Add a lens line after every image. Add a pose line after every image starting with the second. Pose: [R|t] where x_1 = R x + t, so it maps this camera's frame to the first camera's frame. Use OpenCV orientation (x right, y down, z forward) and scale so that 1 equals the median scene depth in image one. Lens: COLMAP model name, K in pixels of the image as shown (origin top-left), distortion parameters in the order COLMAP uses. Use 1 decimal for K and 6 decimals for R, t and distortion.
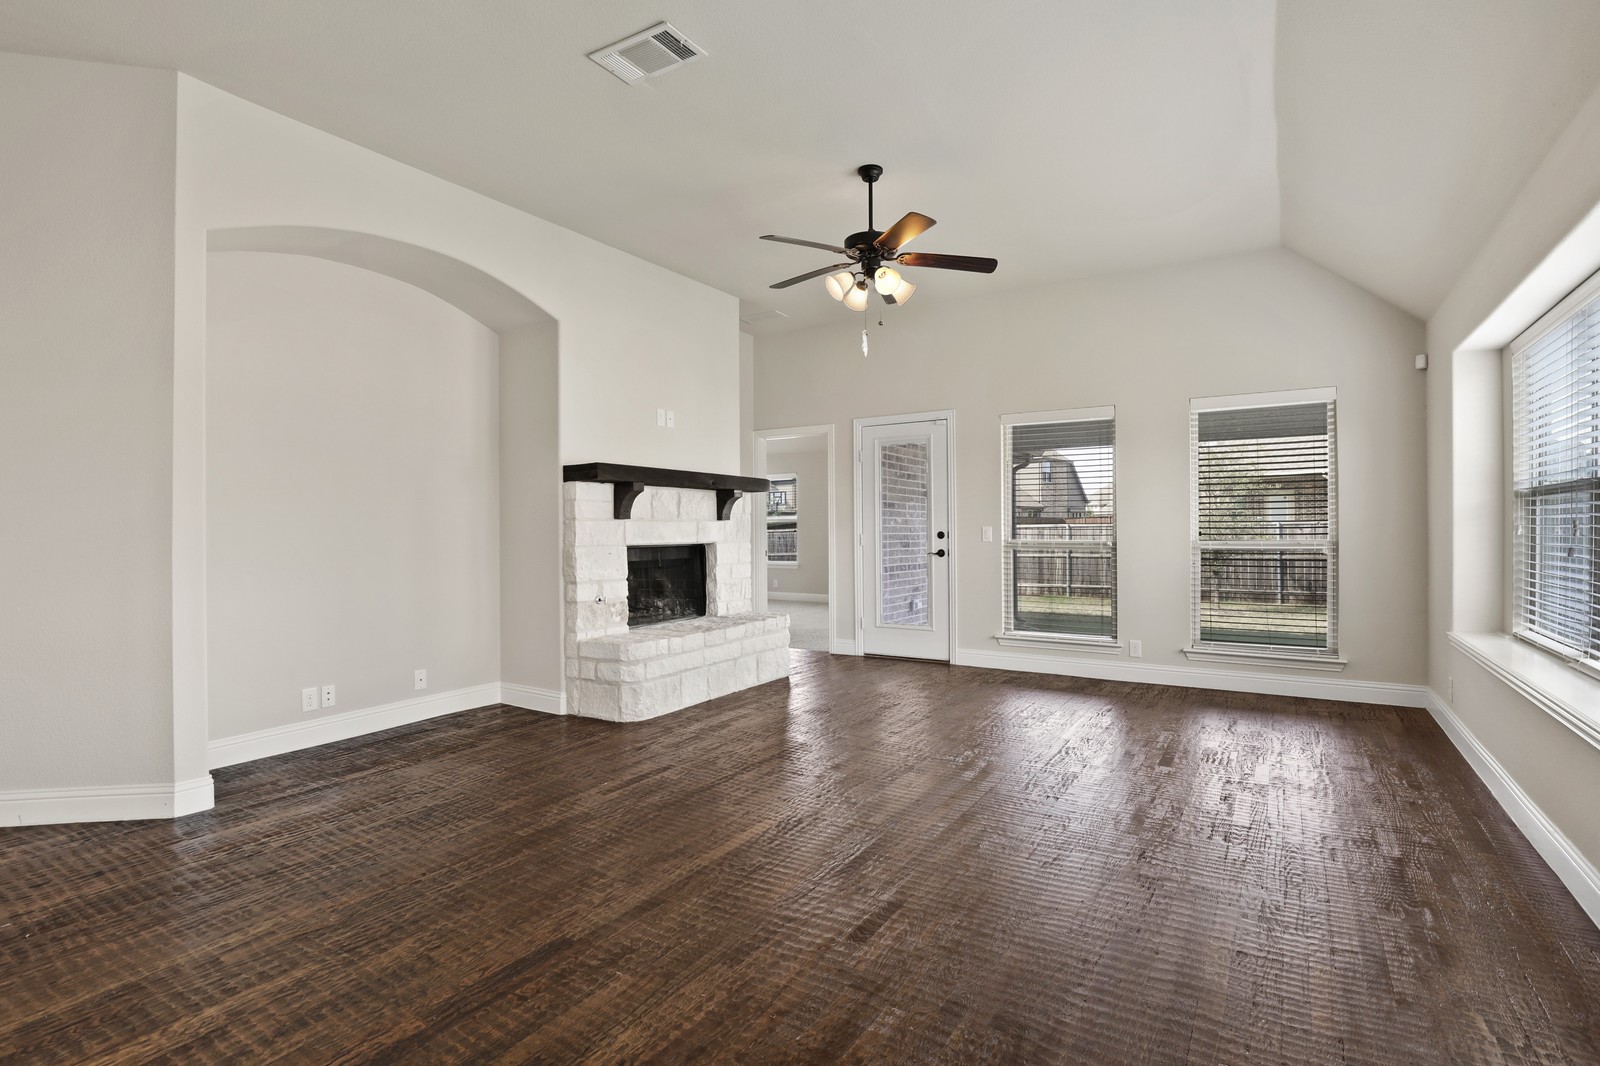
lens RADIAL K [[757.4, 0, 807.5], [0, 757.4, 534.2], [0, 0, 1]] dist [-0.010983, 0.003762]
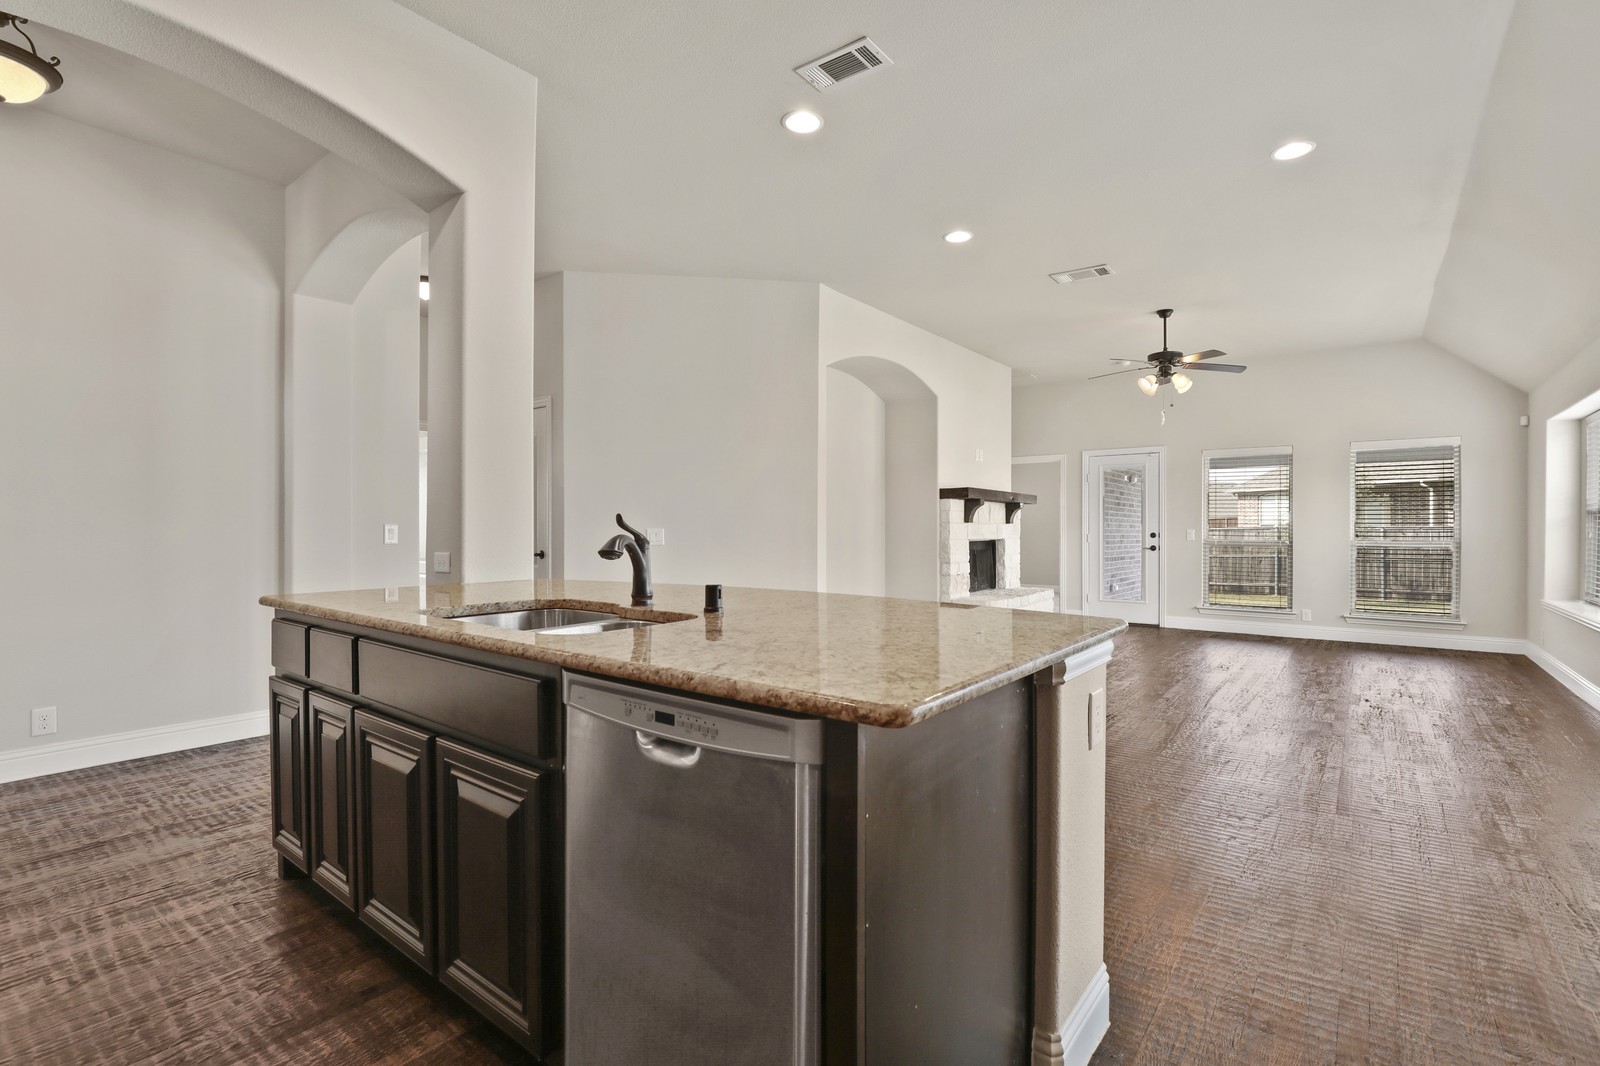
lens RADIAL K [[757.4, 0, 788.6], [0, 757.4, 539.3], [0, 0, 1]] dist [-0.010983, 0.003762]
pose [[0.996317, 0.009202, -0.085253, -0.472551], [-0.008704, 0.999943, 0.006211, 0.007098], [0.085306, -0.005446, 0.996340, -0.566659]]
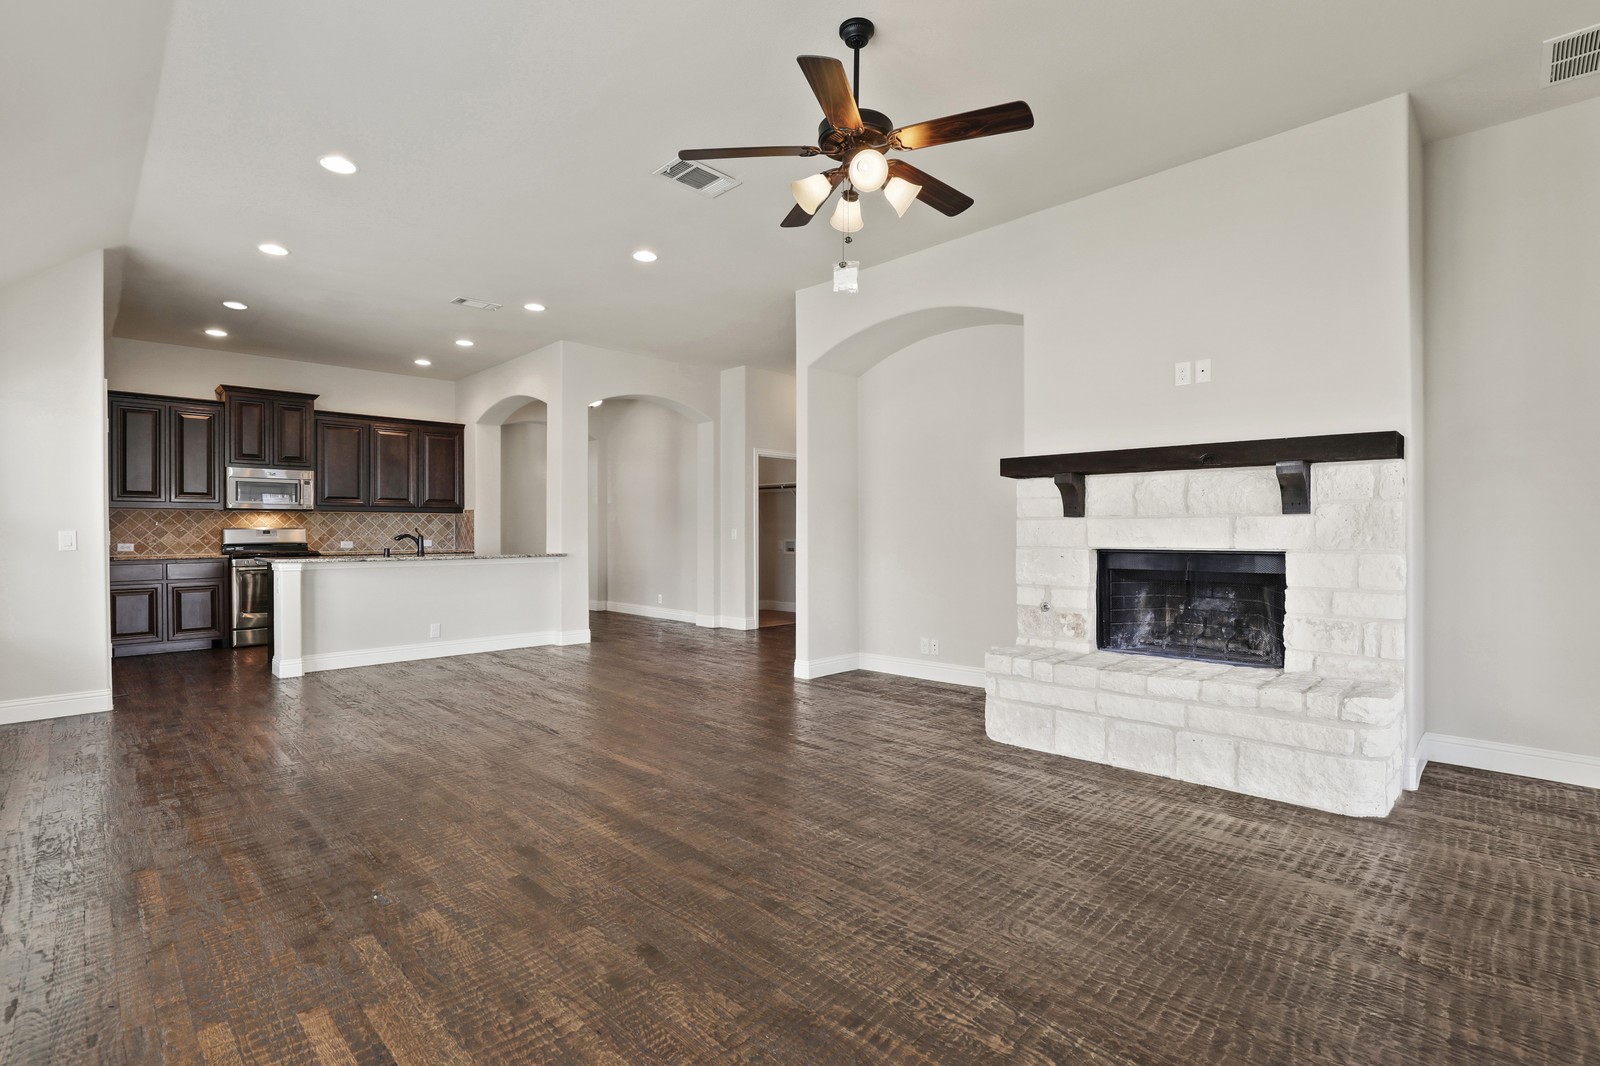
lens RADIAL K [[757.4, 0, 801.3], [0, 757.4, 525.5], [0, 0, 1]] dist [-0.010983, 0.003762]
pose [[-0.218737, 0.002014, -0.975782, 0.641161], [-0.001756, 0.999995, 0.002457, -0.011524], [0.975782, 0.002251, -0.218733, 0.874981]]
